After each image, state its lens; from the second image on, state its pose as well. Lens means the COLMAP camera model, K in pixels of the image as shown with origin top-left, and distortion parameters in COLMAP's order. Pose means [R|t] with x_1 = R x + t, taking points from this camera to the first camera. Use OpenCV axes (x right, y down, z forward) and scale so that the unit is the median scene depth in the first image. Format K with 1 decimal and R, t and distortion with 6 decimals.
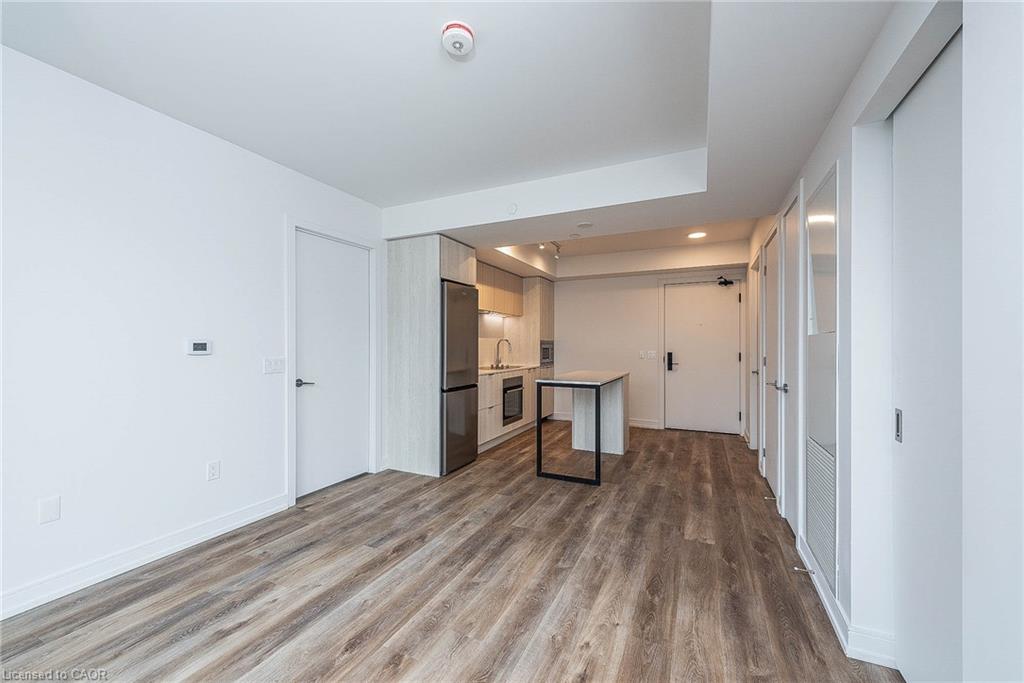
lens RADIAL K [[401.8, 0, 515.5], [0, 401.8, 345.2], [0, 0, 1]] dist [0.014875, -0.004104]
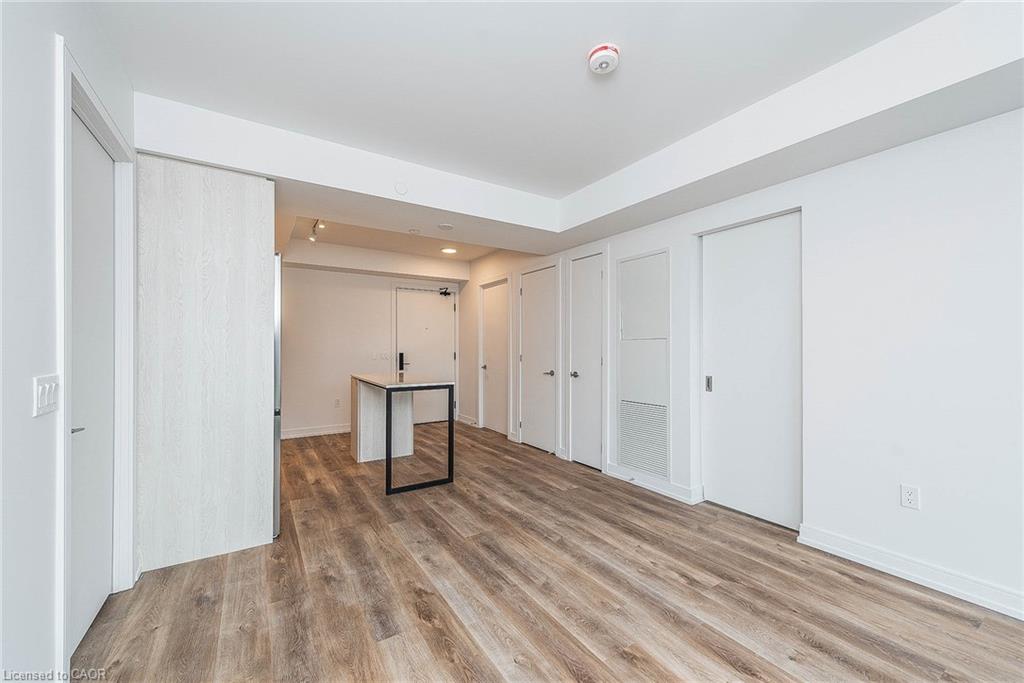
lens RADIAL K [[401.8, 0, 517.1], [0, 401.8, 344.7], [0, 0, 1]] dist [0.014875, -0.004104]
pose [[0.528686, 0.002585, 0.848814, -0.539690], [0.000856, 0.999993, -0.003579, 0.000130], [-0.848817, 0.002619, 0.528680, 0.288955]]
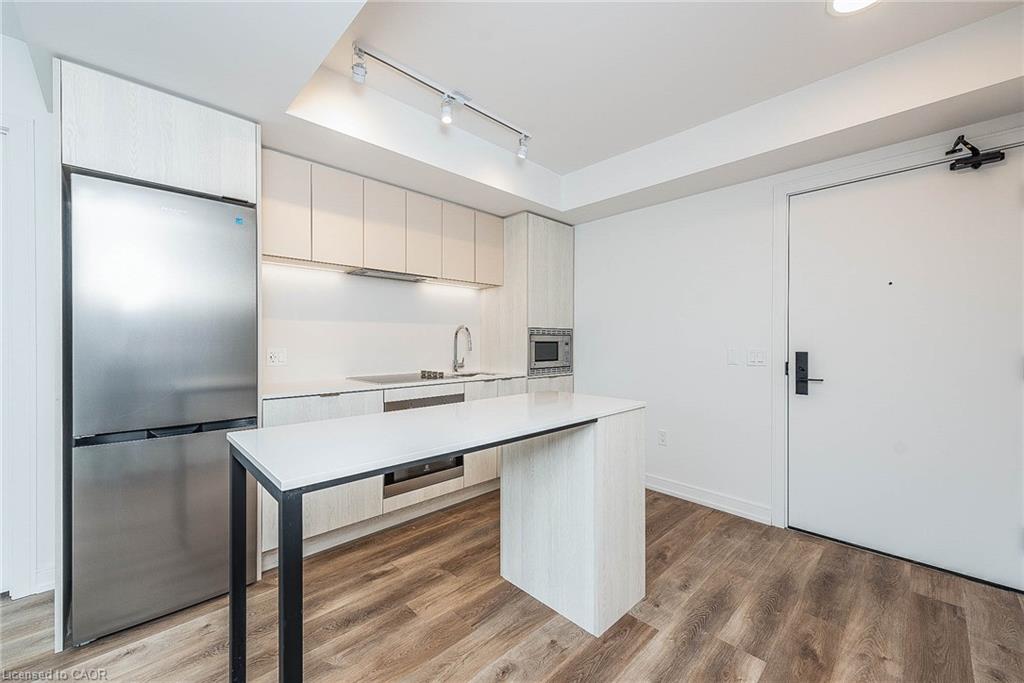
lens RADIAL K [[401.8, 0, 522.6], [0, 401.8, 343.0], [0, 0, 1]] dist [0.014875, -0.004104]
pose [[0.938569, 0.002235, -0.345085, 0.391865], [-0.000910, 0.999992, 0.004003, 0.010153], [0.345091, -0.003443, 0.938563, 0.762484]]
